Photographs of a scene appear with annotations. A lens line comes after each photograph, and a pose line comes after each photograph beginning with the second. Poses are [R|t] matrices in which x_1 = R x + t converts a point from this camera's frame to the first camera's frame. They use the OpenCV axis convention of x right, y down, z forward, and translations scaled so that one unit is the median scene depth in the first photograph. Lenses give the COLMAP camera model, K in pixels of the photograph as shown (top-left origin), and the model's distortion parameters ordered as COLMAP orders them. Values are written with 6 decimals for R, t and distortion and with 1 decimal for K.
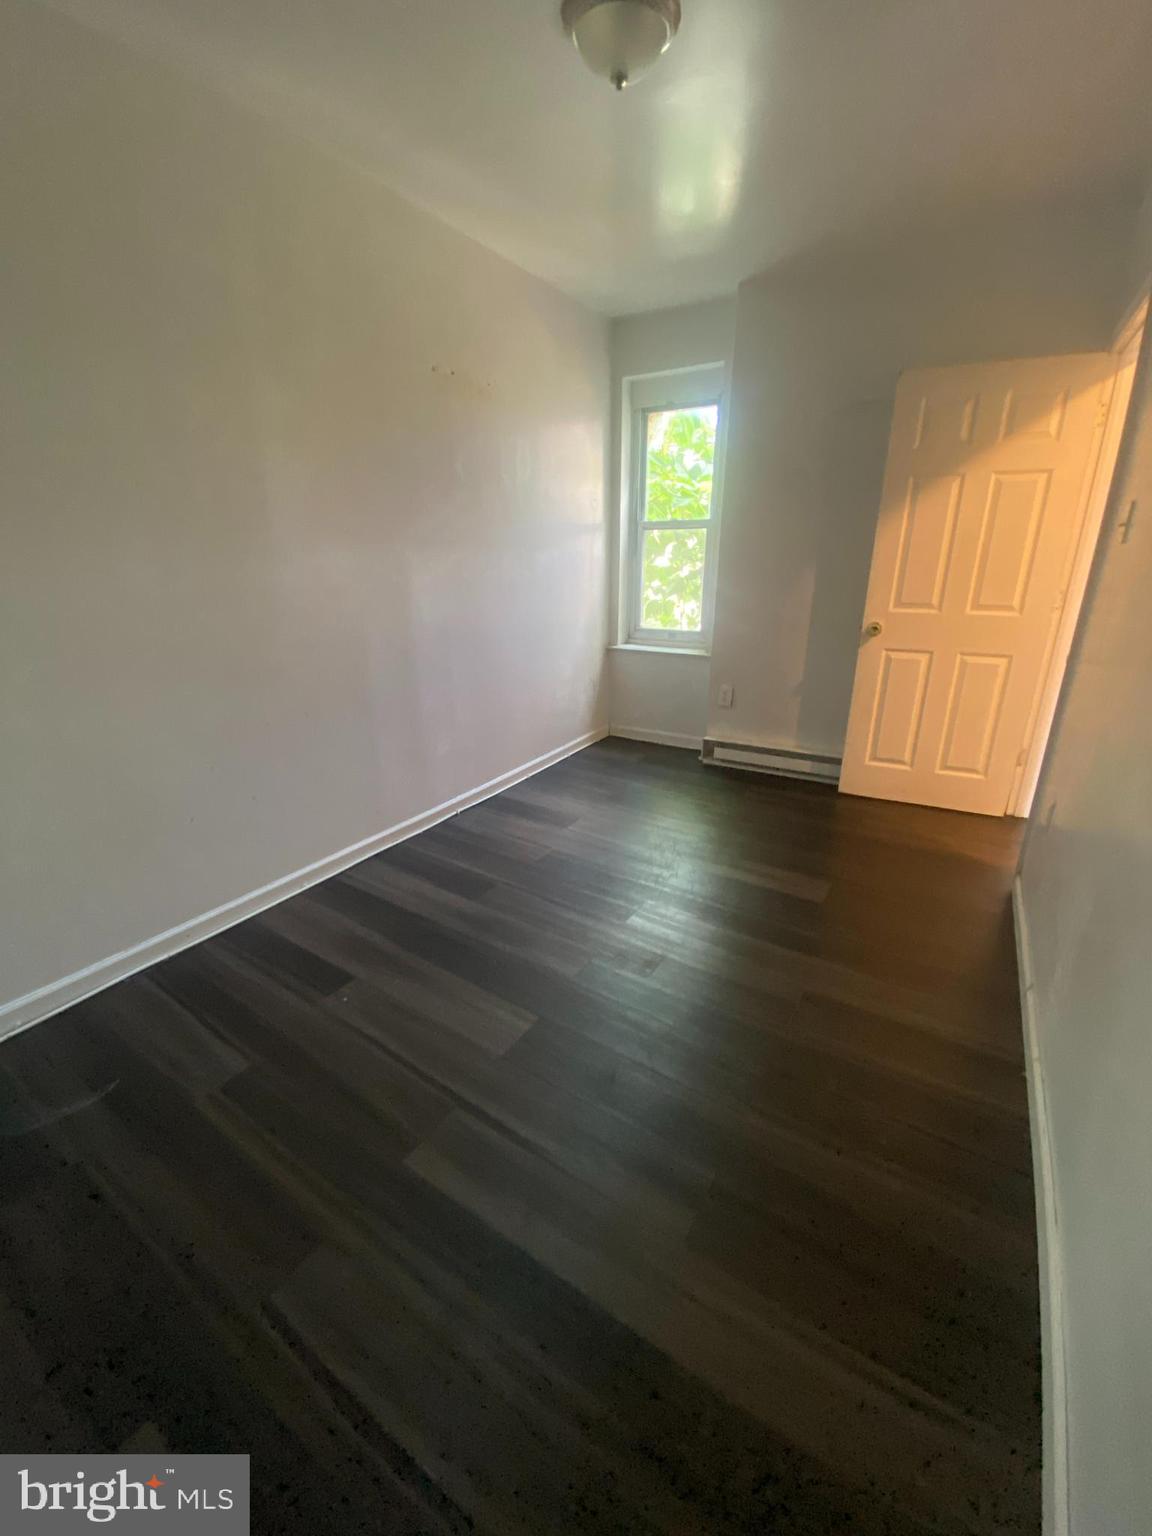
lens RADIAL K [[612.3, 0, 570.1], [0, 612.3, 771.3], [0, 0, 1]] dist [-0.001321, -0.003552]
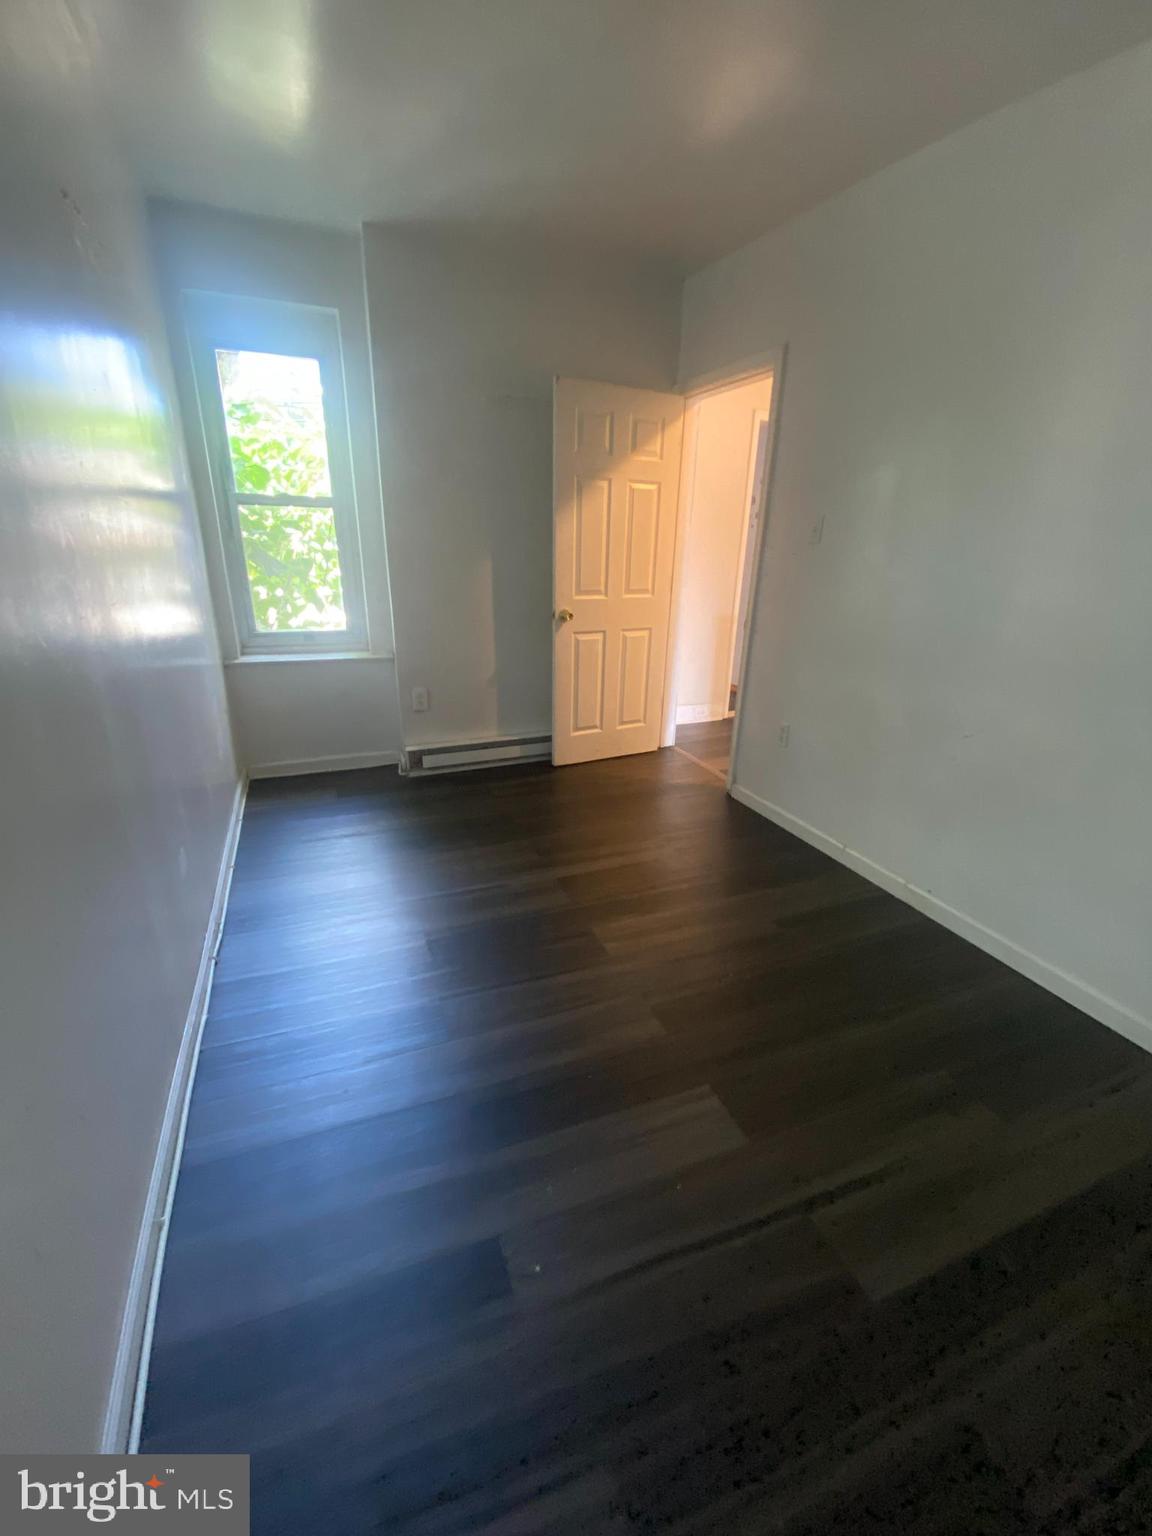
lens RADIAL K [[612.3, 0, 569.5], [0, 612.3, 773.3], [0, 0, 1]] dist [-0.001321, -0.003552]
pose [[0.559194, -0.263001, 0.786214, -0.407439], [0.245699, 0.958316, 0.145819, -0.106416], [-0.791792, 0.111631, 0.600503, 0.325356]]
